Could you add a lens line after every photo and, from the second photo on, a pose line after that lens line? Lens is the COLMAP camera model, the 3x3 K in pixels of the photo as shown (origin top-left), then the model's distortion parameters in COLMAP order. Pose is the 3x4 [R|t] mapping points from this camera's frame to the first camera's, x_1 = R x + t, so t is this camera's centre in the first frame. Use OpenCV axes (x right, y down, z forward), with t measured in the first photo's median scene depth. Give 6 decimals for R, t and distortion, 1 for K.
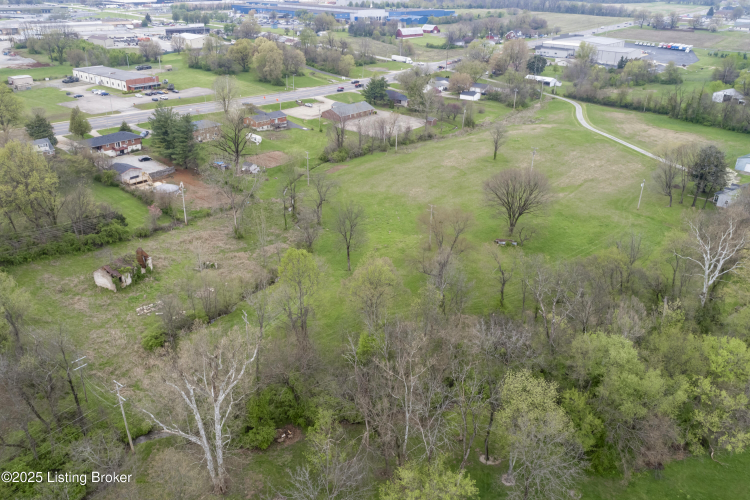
lens RADIAL K [[594.6, 0, 375.0], [0, 594.6, 250.0], [0, 0, 1]] dist [-0.020945, 0.010353]
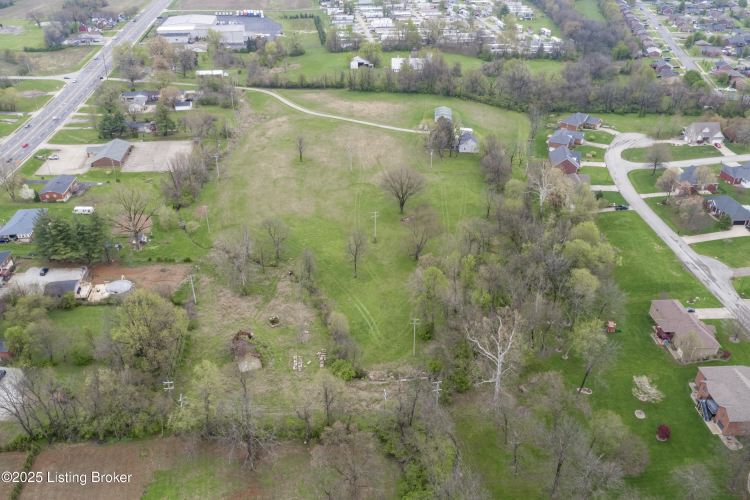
lens RADIAL K [[594.6, 0, 375.0], [0, 594.6, 250.0], [0, 0, 1]] dist [-0.020945, 0.010353]
pose [[0.677549, -0.386037, 0.626021, -0.458804], [0.322340, 0.920937, 0.219025, -0.167023], [-0.661078, 0.053391, 0.748416, -0.040624]]
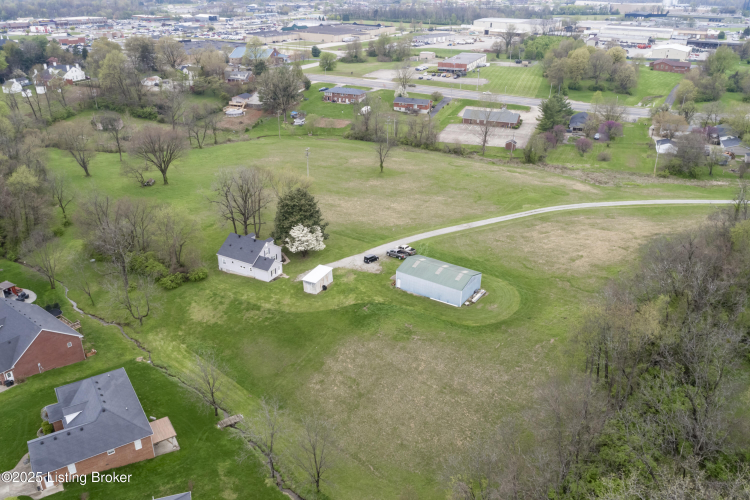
lens RADIAL K [[594.6, 0, 375.0], [0, 594.6, 250.0], [0, 0, 1]] dist [-0.020945, 0.010353]
pose [[0.313224, 0.390426, -0.865713, 0.842931], [-0.407528, 0.878644, 0.248809, -0.219684], [0.857794, 0.274869, 0.434322, 0.511155]]
